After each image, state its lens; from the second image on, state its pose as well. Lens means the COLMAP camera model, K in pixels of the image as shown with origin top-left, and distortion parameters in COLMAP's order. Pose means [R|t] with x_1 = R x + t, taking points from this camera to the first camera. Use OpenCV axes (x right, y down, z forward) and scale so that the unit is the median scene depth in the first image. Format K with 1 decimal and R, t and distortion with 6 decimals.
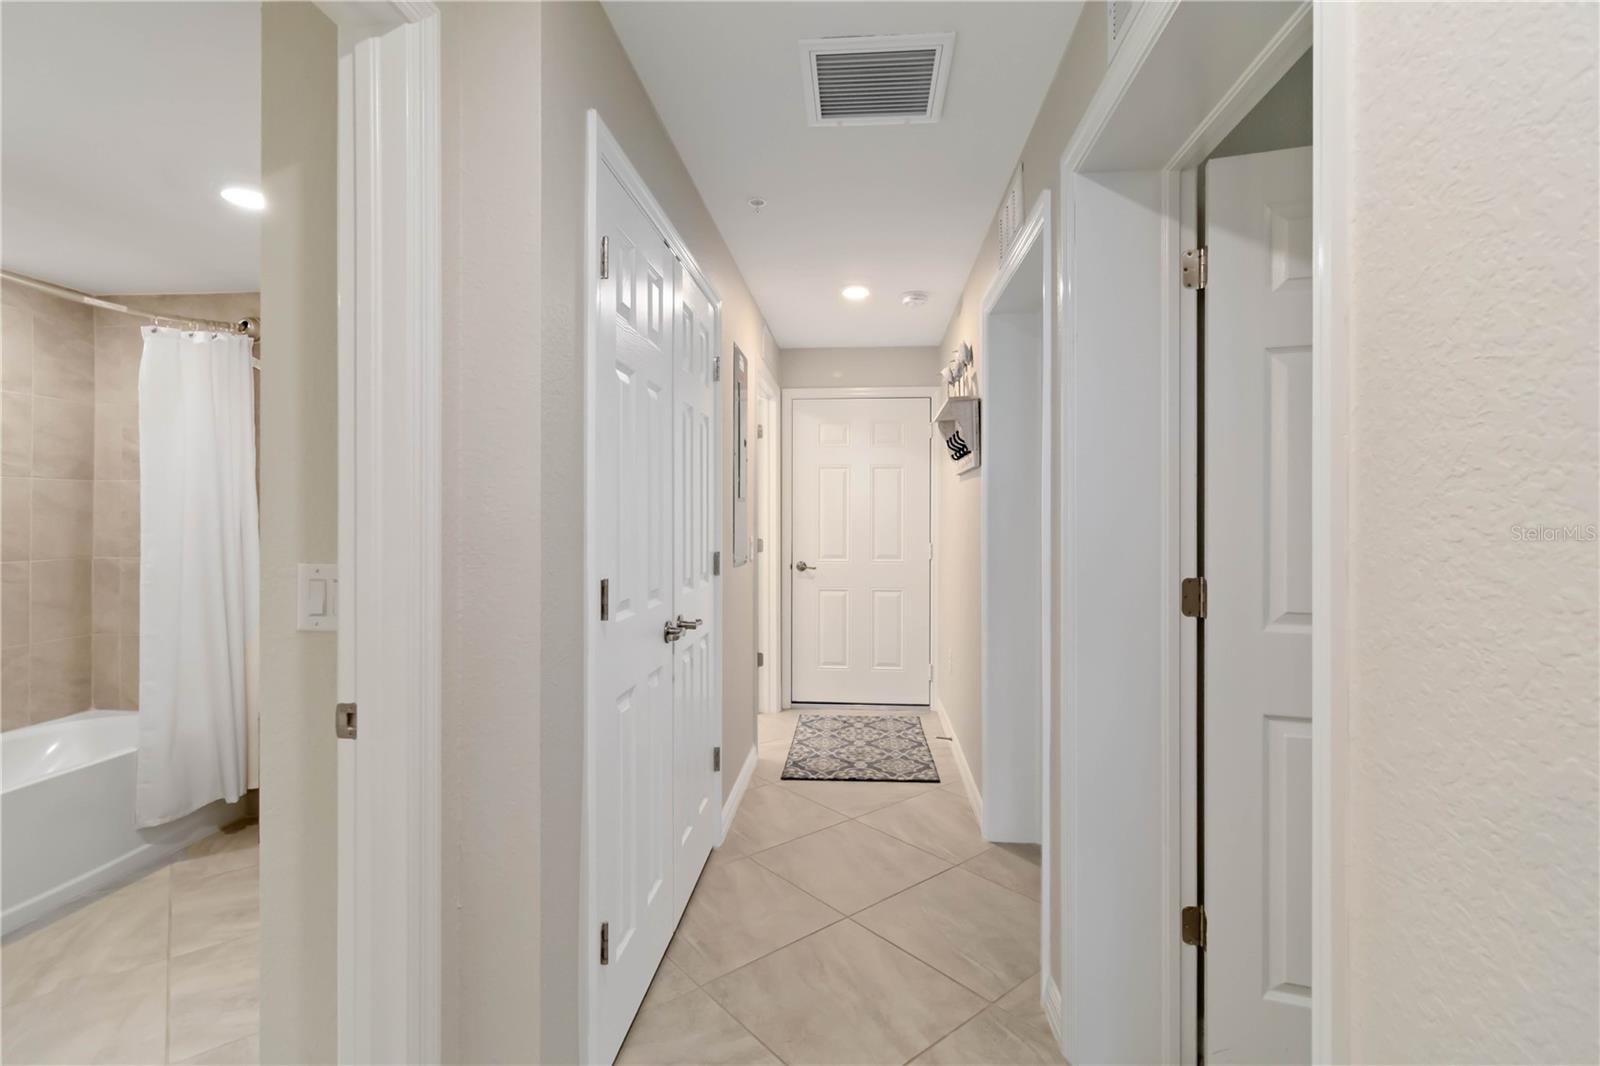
lens RADIAL K [[750.3, 0, 798.9], [0, 750.3, 514.2], [0, 0, 1]] dist [-0.001233, 0.004466]
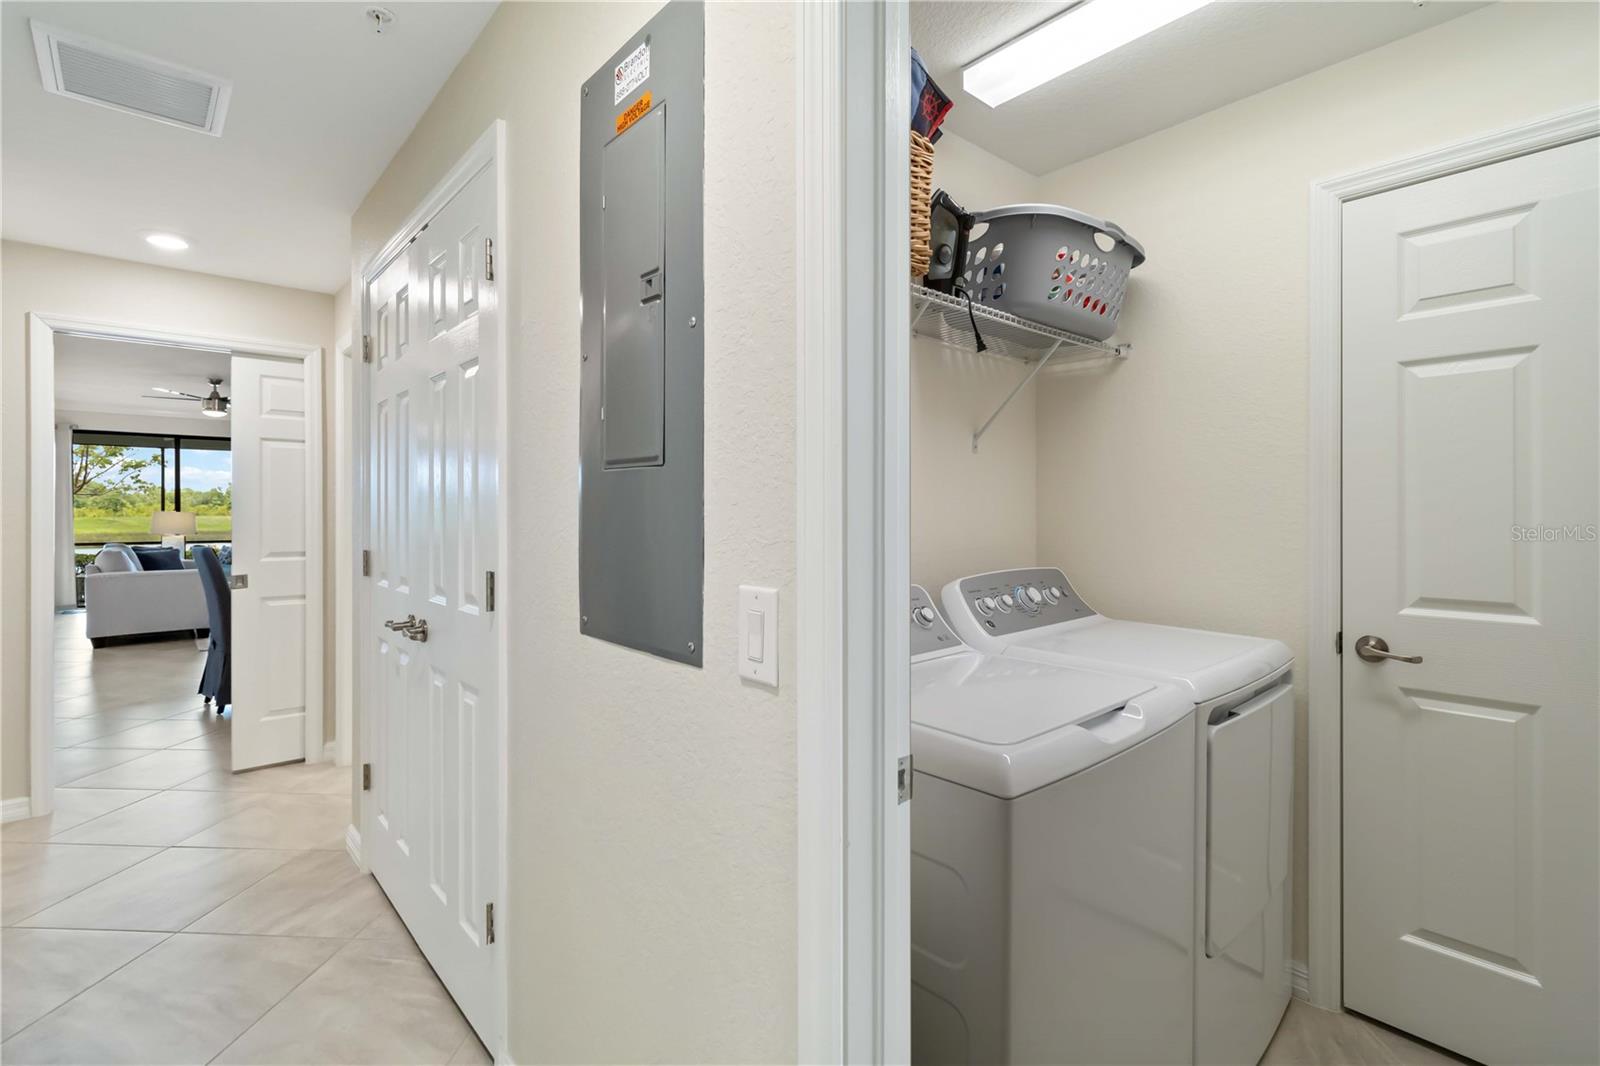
lens RADIAL K [[740.7, 0, 798.9], [0, 740.7, 519.3], [0, 0, 1]] dist [0.000534, 0.000951]
pose [[-0.683430, 0.003744, -0.730007, 0.087403], [-0.003301, 0.999961, 0.008218, -0.000142], [0.730009, 0.008026, -0.683391, 0.908342]]
